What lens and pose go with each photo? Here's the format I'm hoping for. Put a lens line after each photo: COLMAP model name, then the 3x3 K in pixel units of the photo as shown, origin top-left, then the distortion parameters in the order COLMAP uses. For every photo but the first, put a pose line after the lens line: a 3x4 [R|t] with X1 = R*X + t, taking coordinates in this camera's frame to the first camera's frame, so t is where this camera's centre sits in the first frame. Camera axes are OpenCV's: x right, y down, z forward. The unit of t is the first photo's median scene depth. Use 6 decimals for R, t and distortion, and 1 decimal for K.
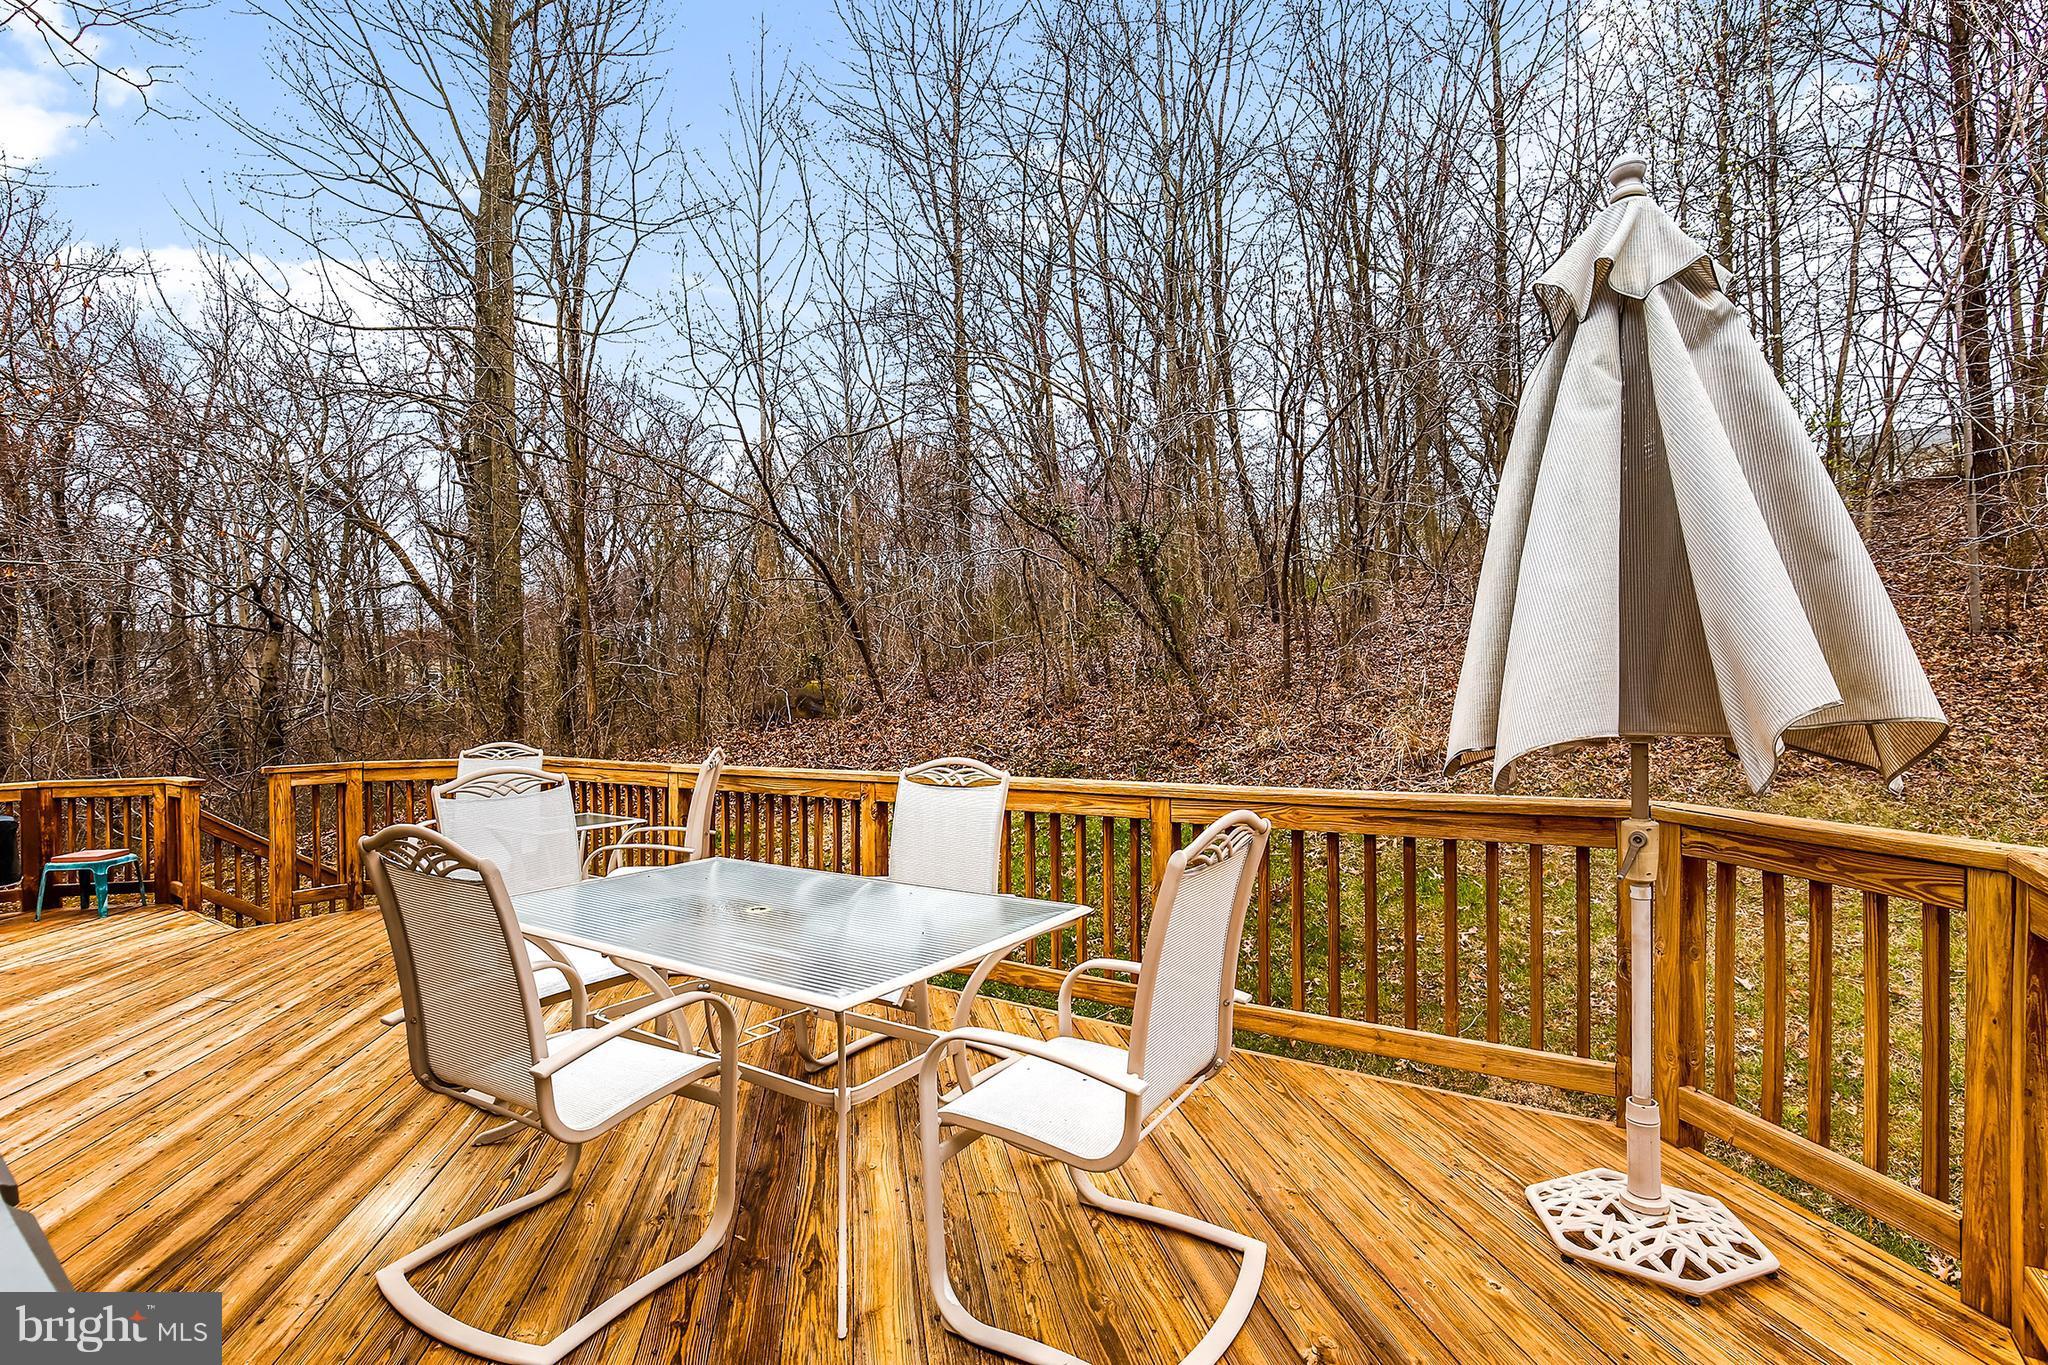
lens RADIAL K [[890.2, 0, 1031.8], [0, 890.2, 673.7], [0, 0, 1]] dist [0.027350, 0.000162]
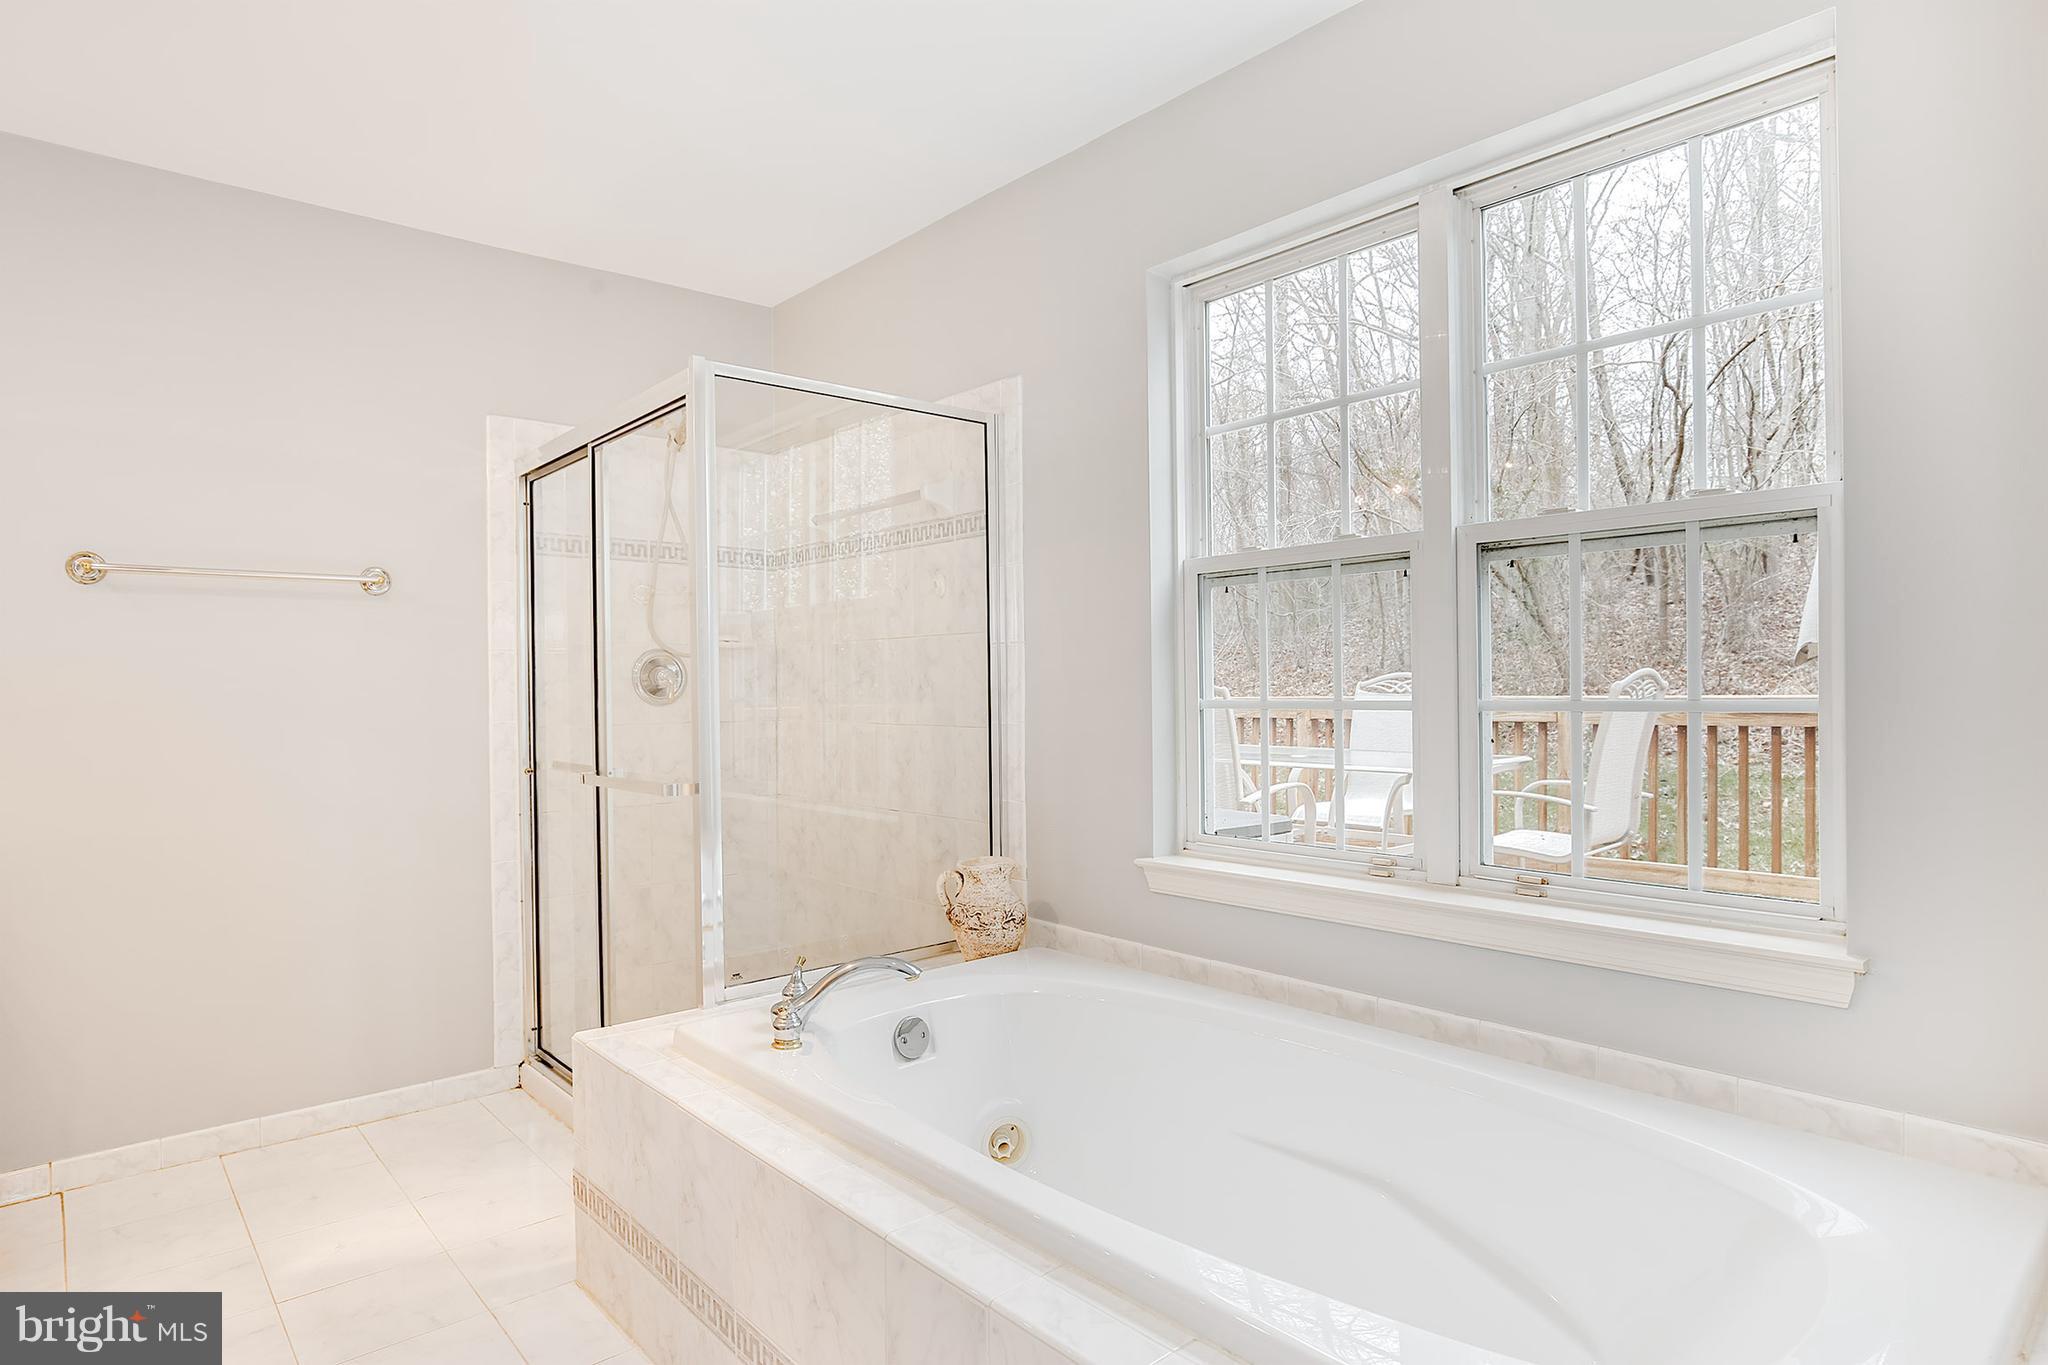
lens RADIAL K [[974.0, 0, 1024.0], [0, 974.0, 682.5], [0, 0, 1]] dist [-0.042845, 0.000031]
pose [[0.953294, 0.001791, -0.302039, -0.054534], [0.006323, 0.999645, 0.025886, 0.018130], [0.301978, -0.026587, 0.952944, -0.168512]]
